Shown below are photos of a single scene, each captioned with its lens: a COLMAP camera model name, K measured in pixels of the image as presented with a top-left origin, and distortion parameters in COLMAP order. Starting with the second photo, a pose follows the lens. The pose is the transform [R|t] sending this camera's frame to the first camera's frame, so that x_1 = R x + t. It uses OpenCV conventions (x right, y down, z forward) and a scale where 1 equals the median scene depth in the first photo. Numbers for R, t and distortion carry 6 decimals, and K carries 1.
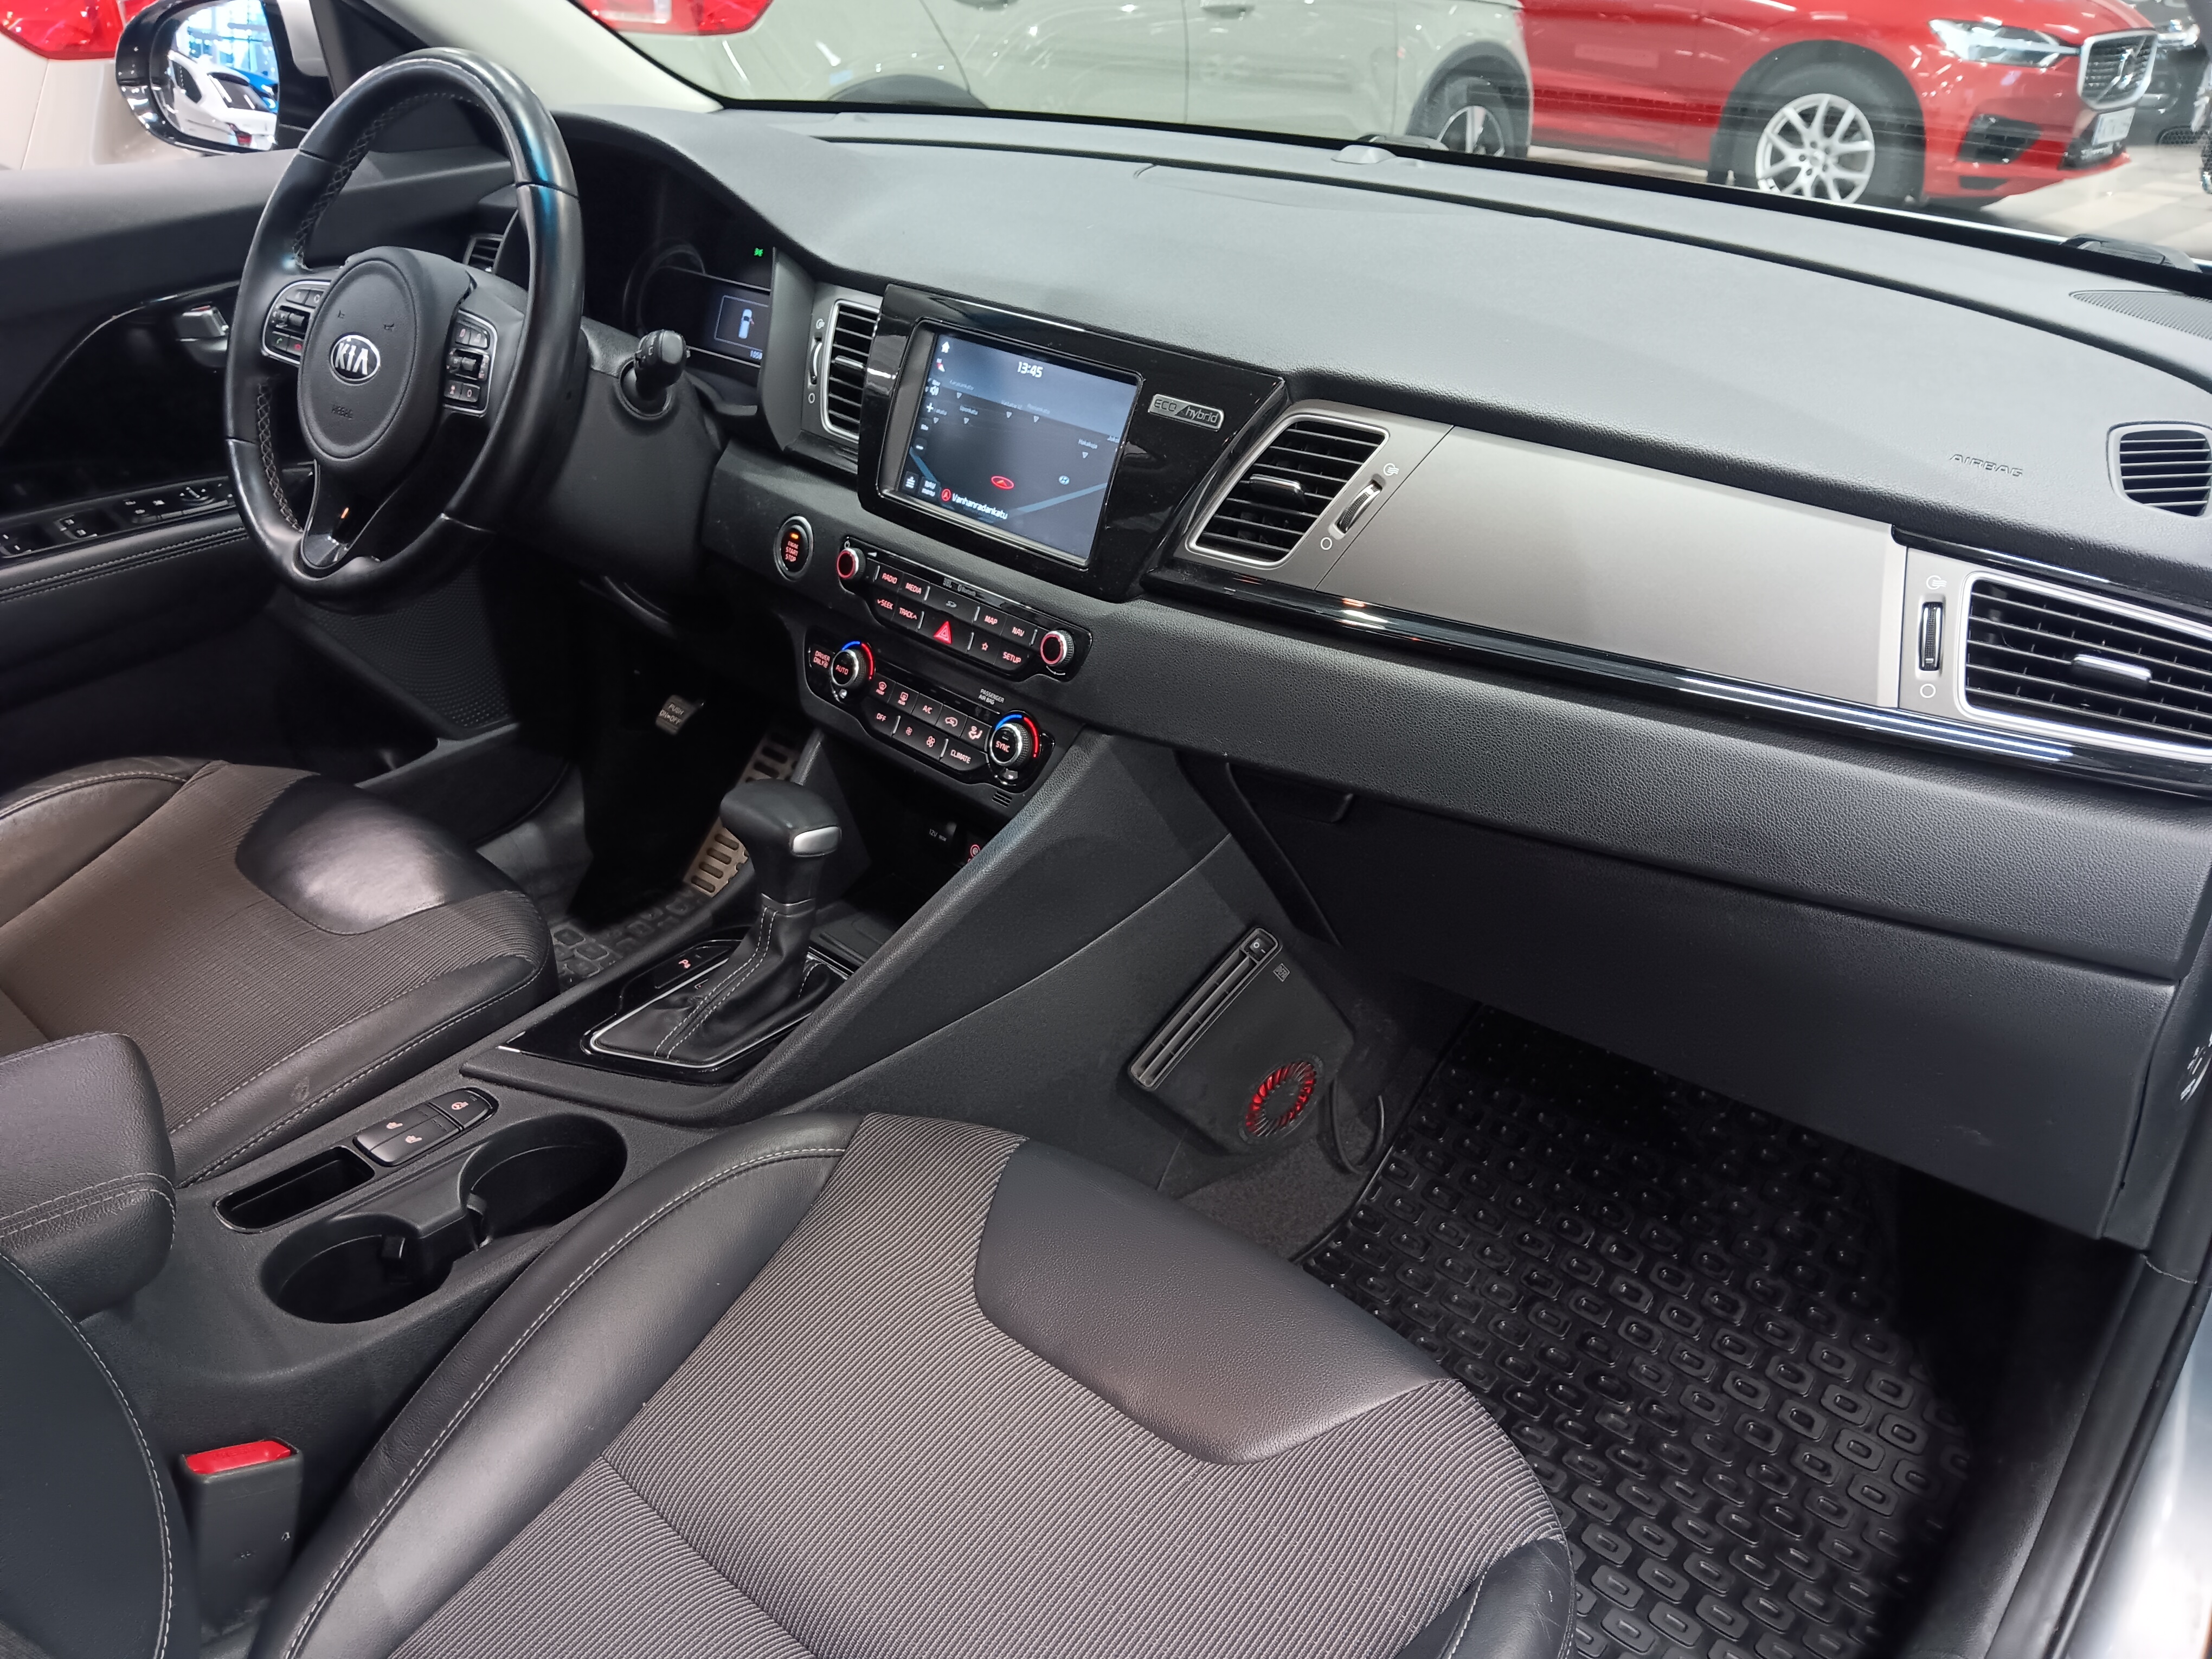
lens RADIAL K [[1697.8, 0, 1106.0], [0, 1697.8, 829.5], [0, 0, 1]] dist [0.099724, -0.170585]
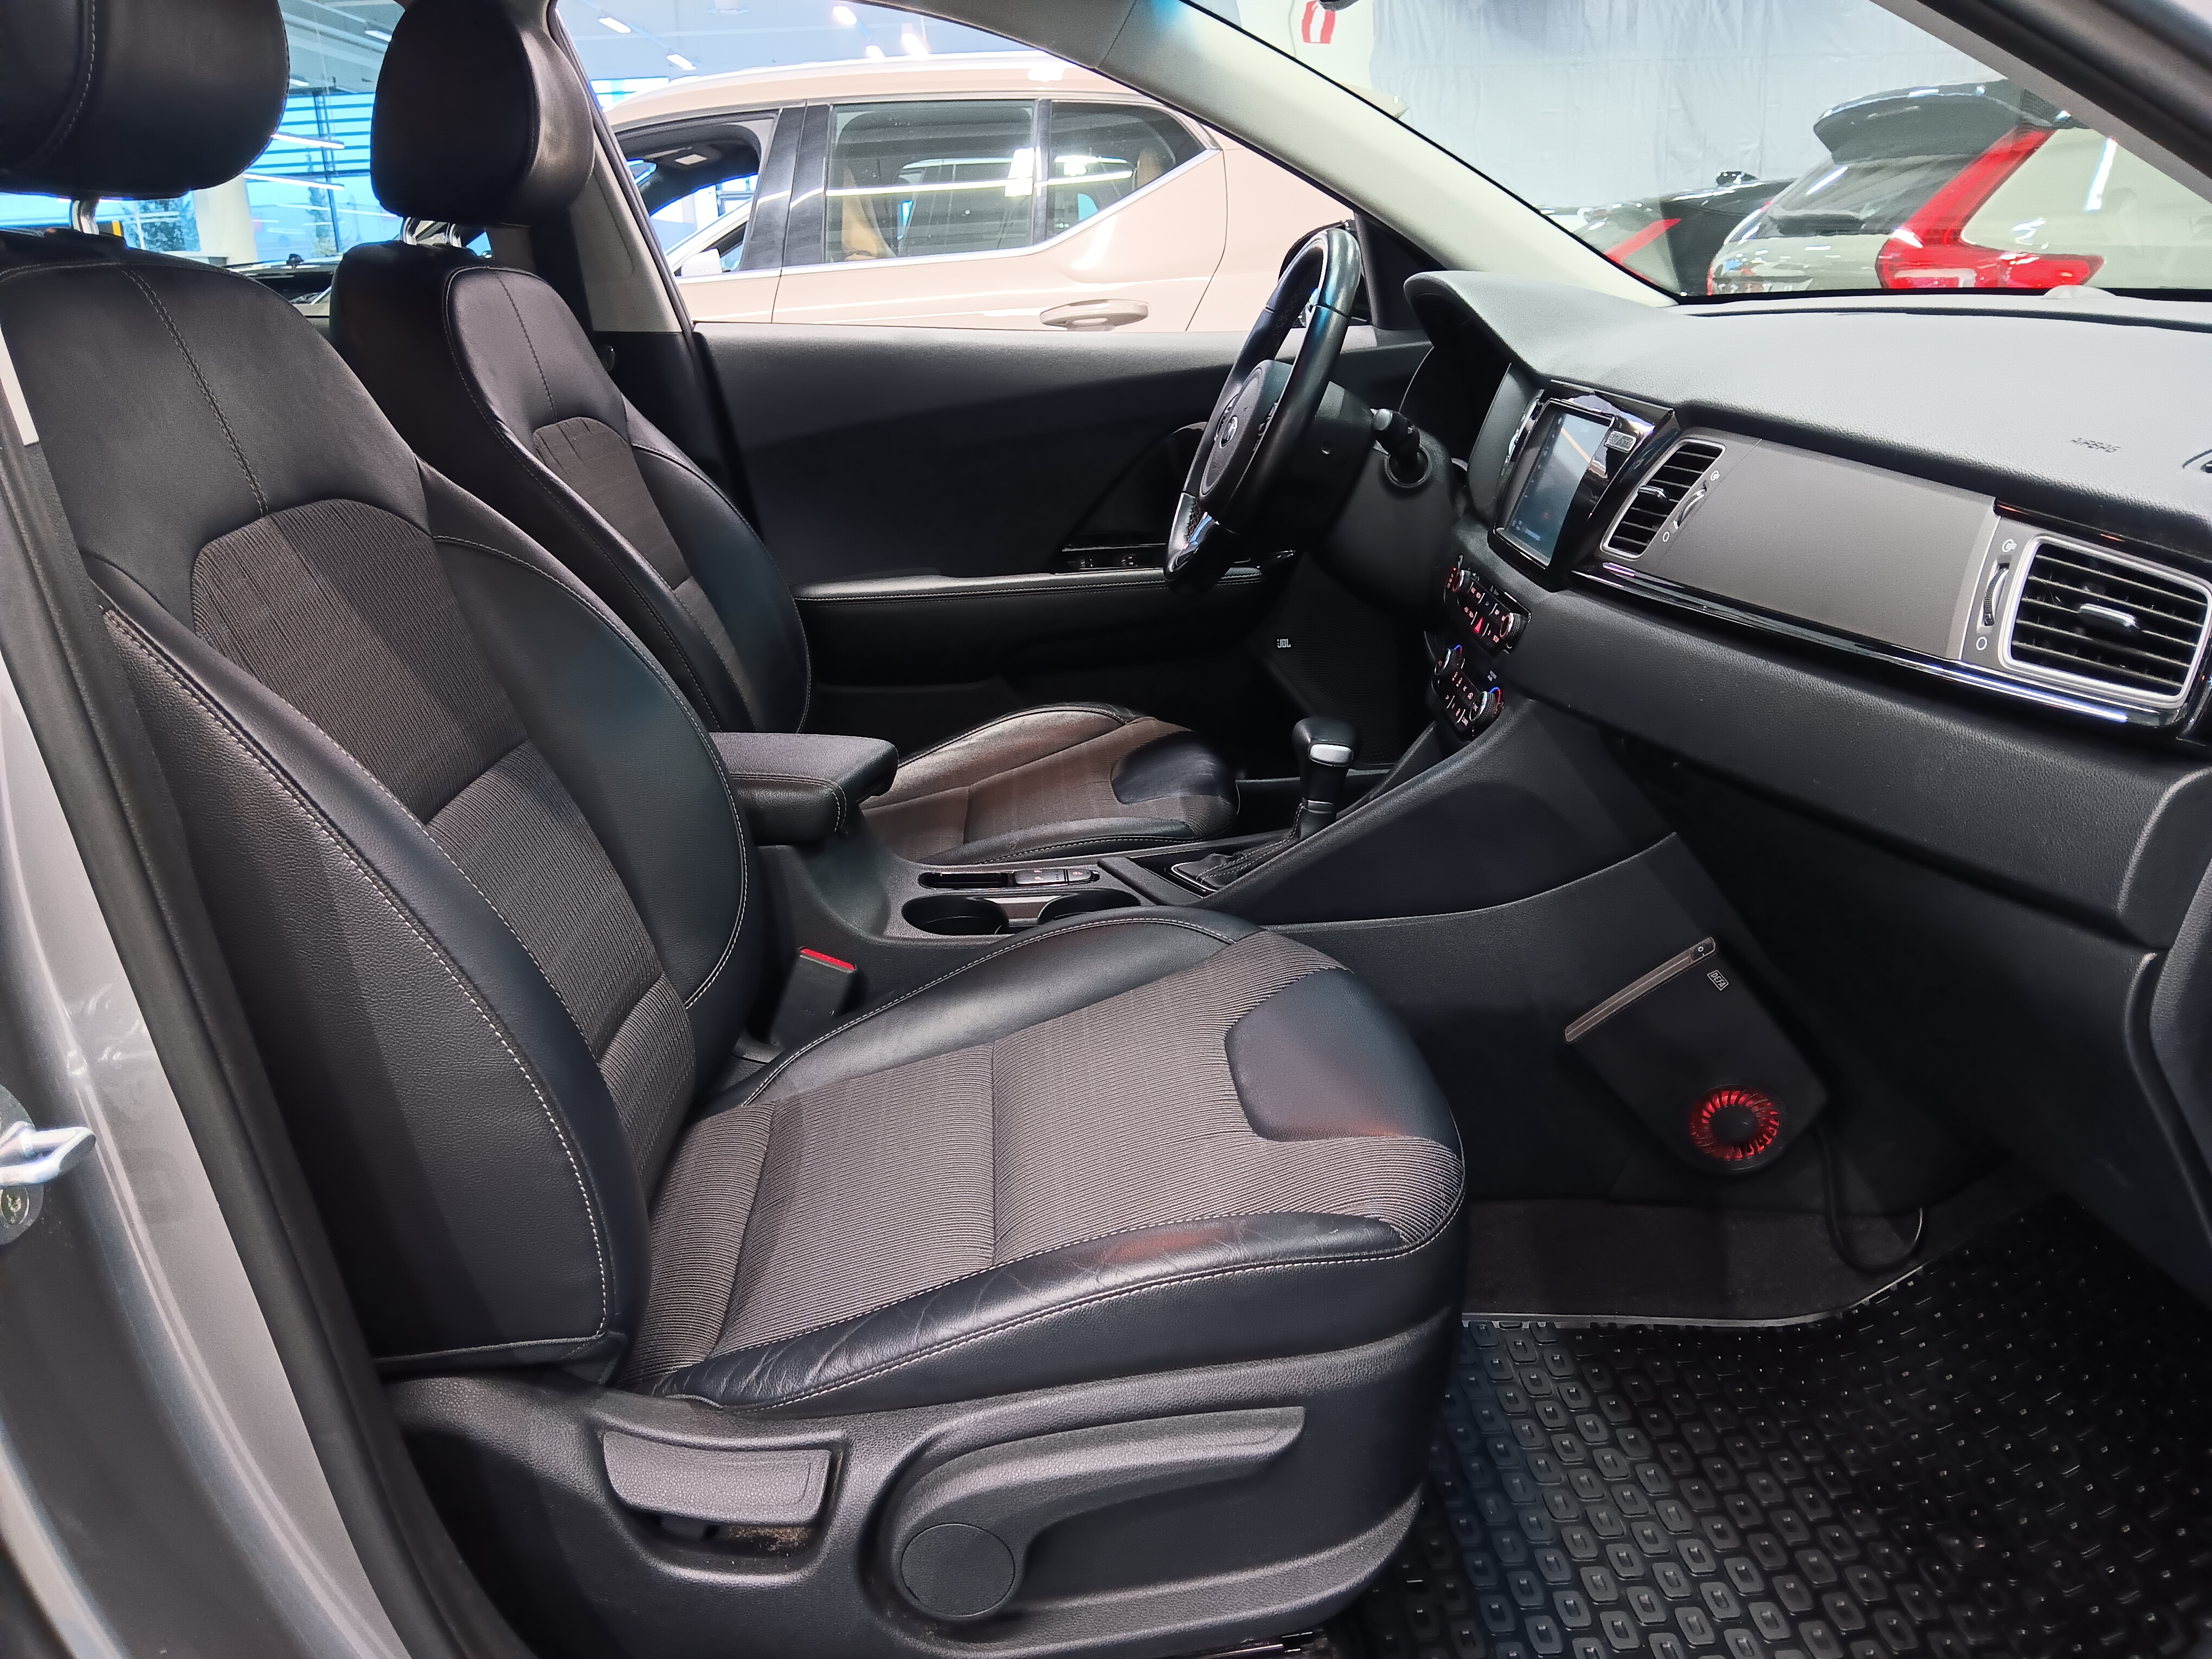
lens RADIAL K [[1693.9, 0, 1106.0], [0, 1693.9, 829.5], [0, 0, 1]] dist [-0.004489, 0.000074]
pose [[0.711813, 0.179685, -0.678996, 0.699509], [-0.288031, 0.956374, -0.048864, 0.203578], [0.640594, 0.230354, 0.732514, -0.083836]]
